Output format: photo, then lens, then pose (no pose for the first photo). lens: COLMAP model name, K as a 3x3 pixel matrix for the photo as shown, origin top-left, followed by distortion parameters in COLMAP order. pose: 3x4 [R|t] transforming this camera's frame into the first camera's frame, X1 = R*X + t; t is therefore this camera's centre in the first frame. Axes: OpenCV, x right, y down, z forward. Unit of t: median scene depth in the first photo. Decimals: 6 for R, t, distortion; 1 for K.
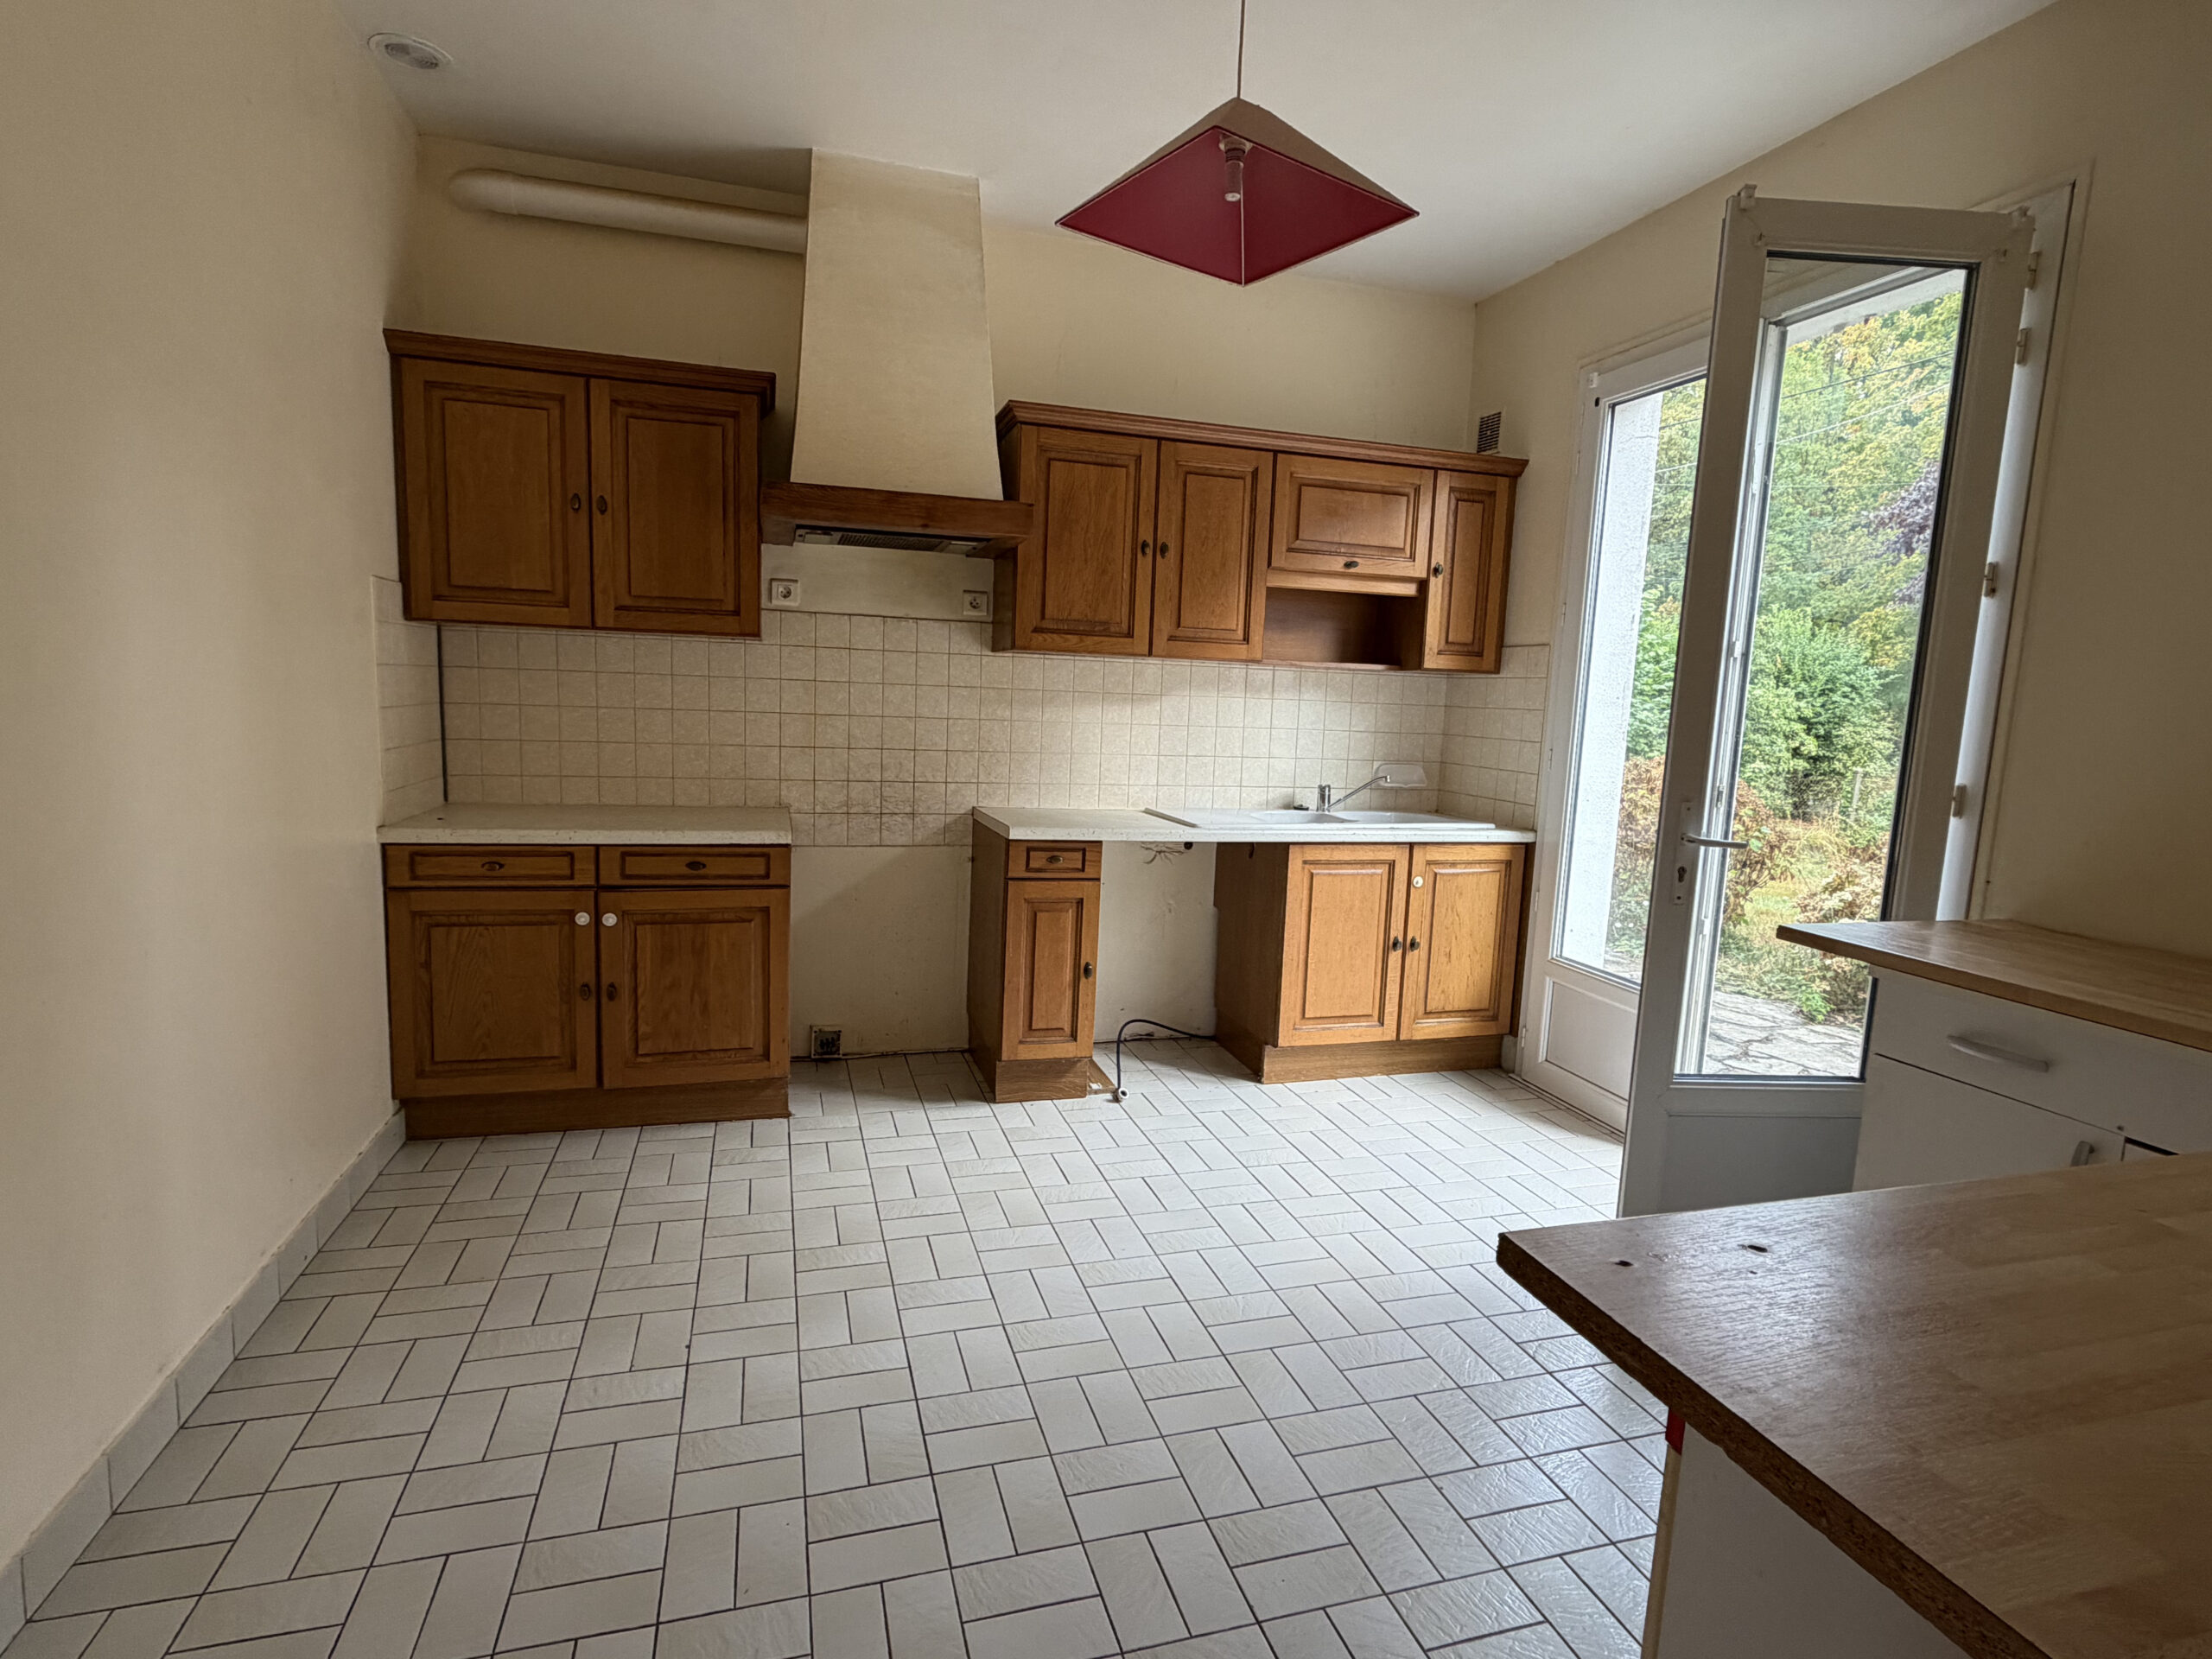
lens RADIAL K [[1116.4, 0, 1103.2], [0, 1116.4, 839.1], [0, 0, 1]] dist [0.002018, 0.000090]
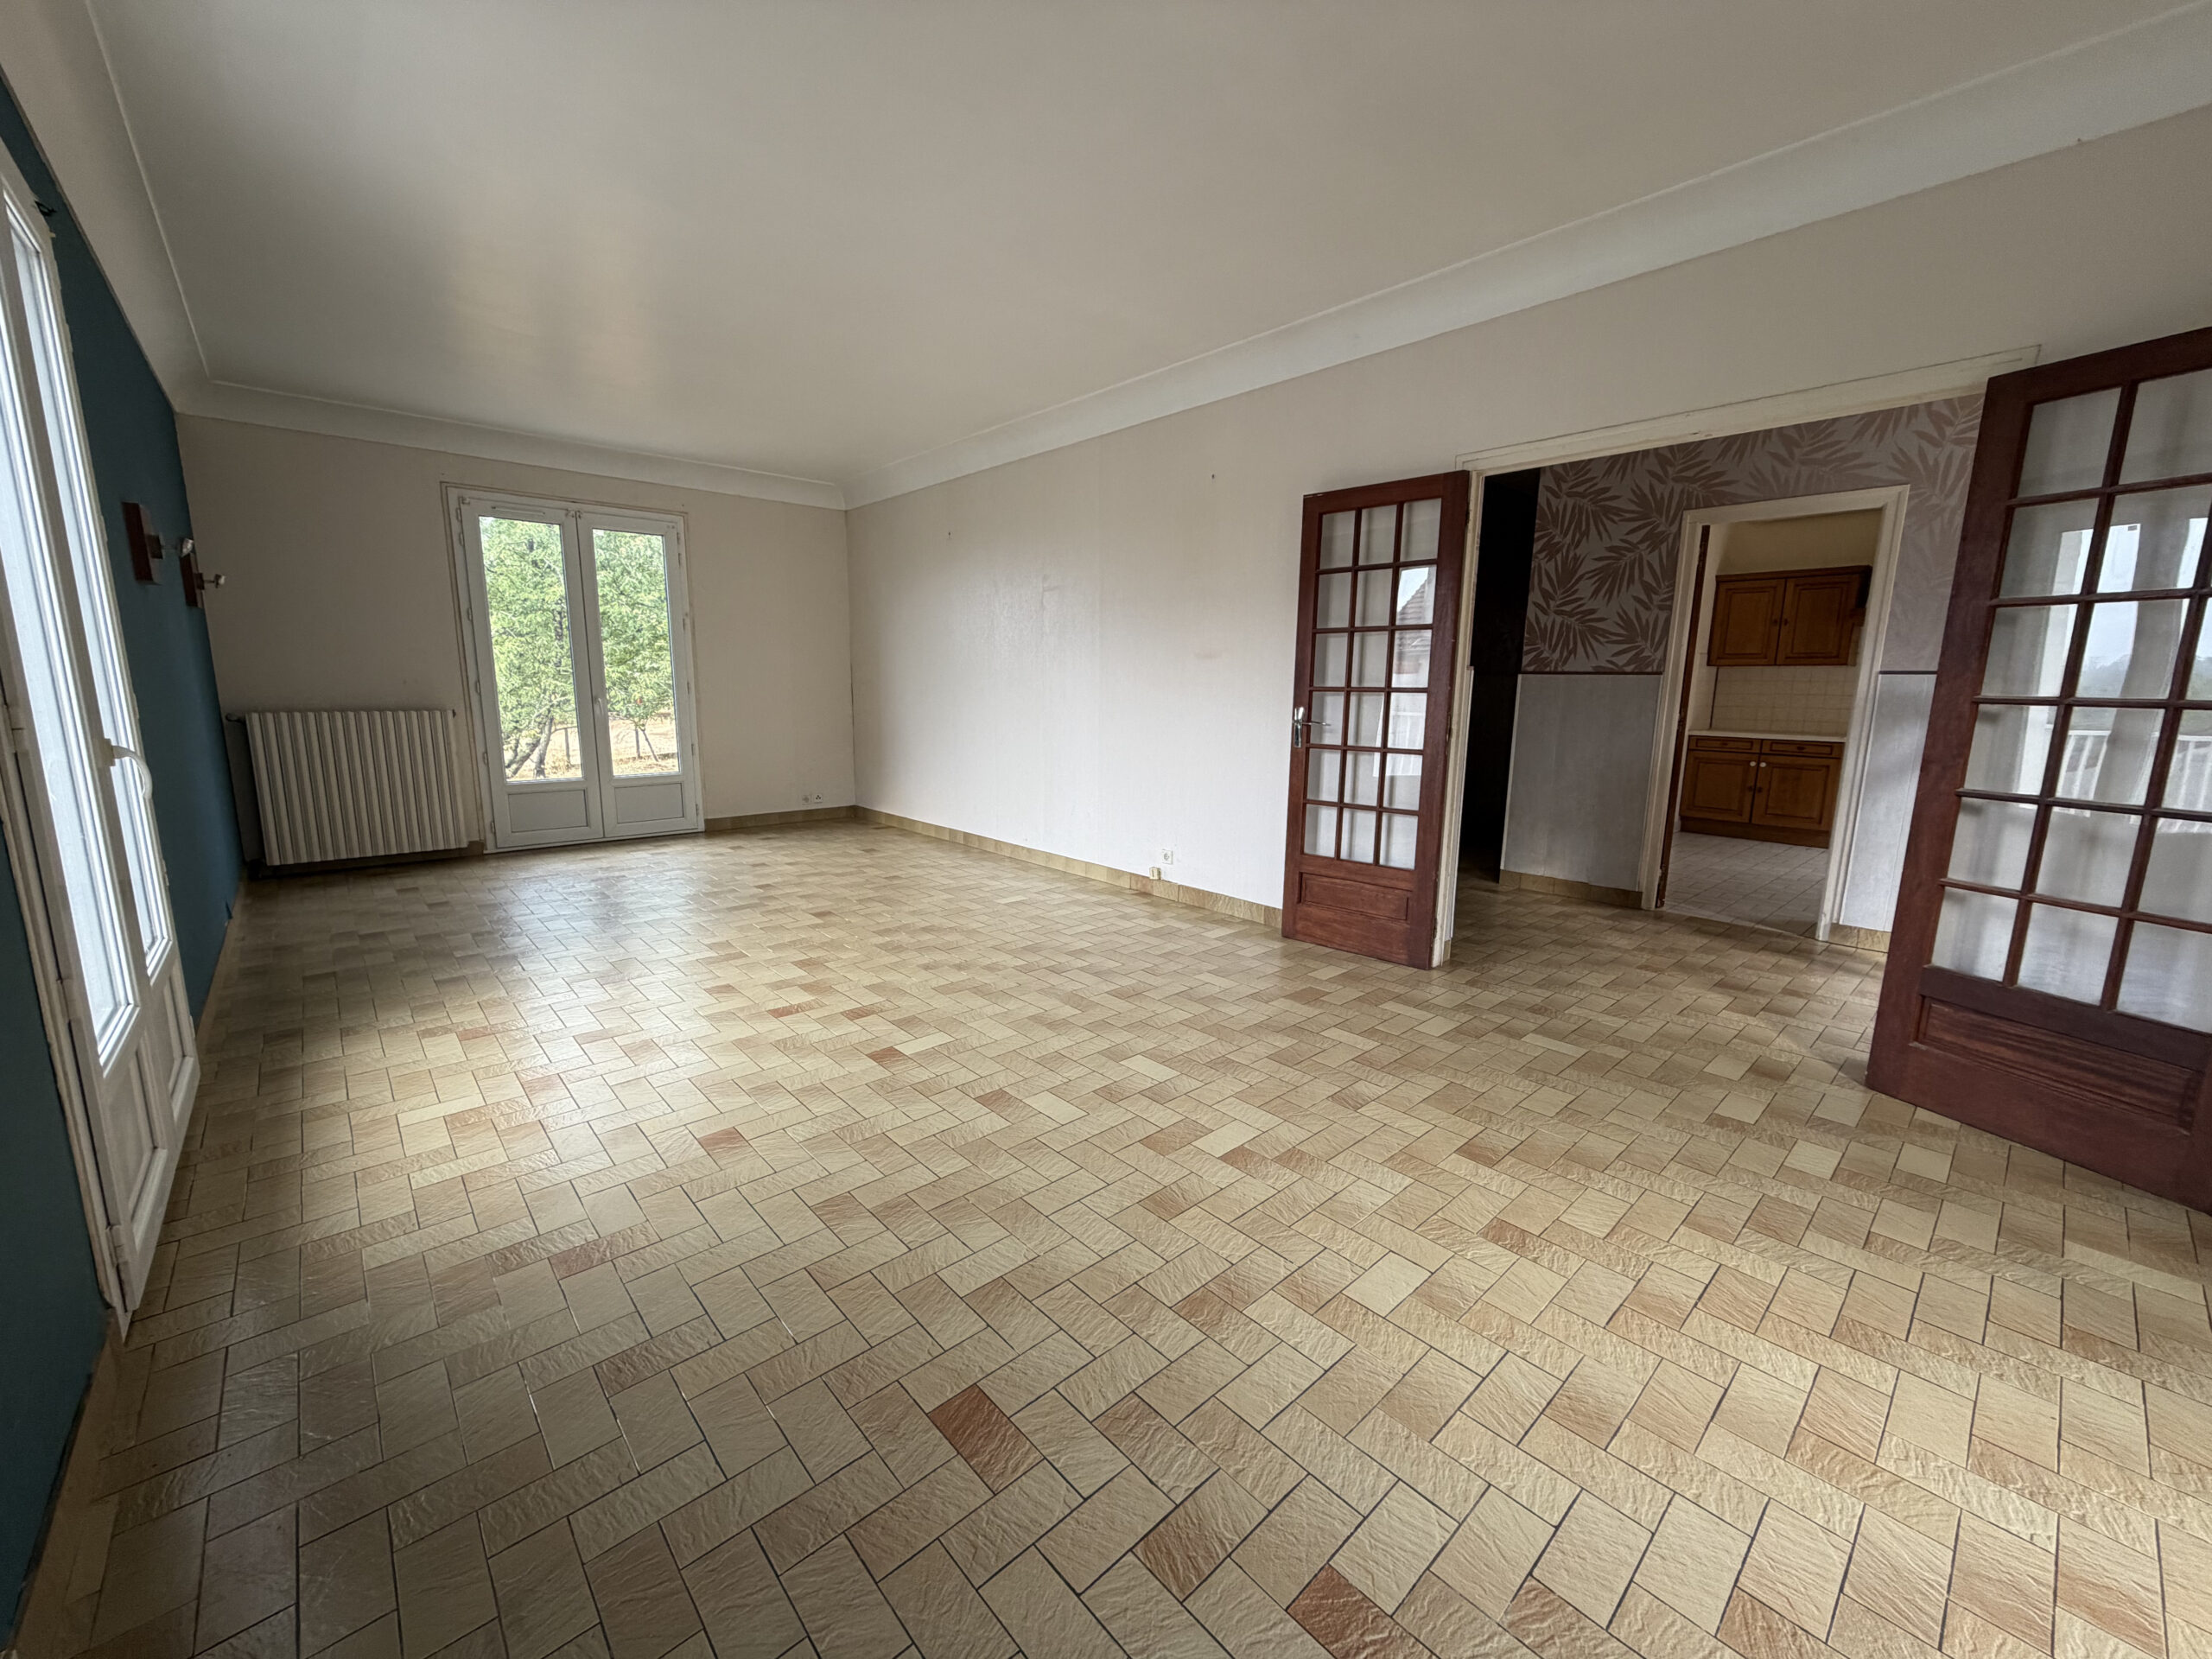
lens RADIAL K [[874.3, 0, 1101.3], [0, 874.3, 832.4], [0, 0, 1]] dist [0.001074, 0.000327]
pose [[0.425891, 0.120561, -0.896706, 0.881424], [-0.108903, 0.990708, 0.081476, 0.243493], [0.898197, 0.062954, 0.435063, -1.517868]]
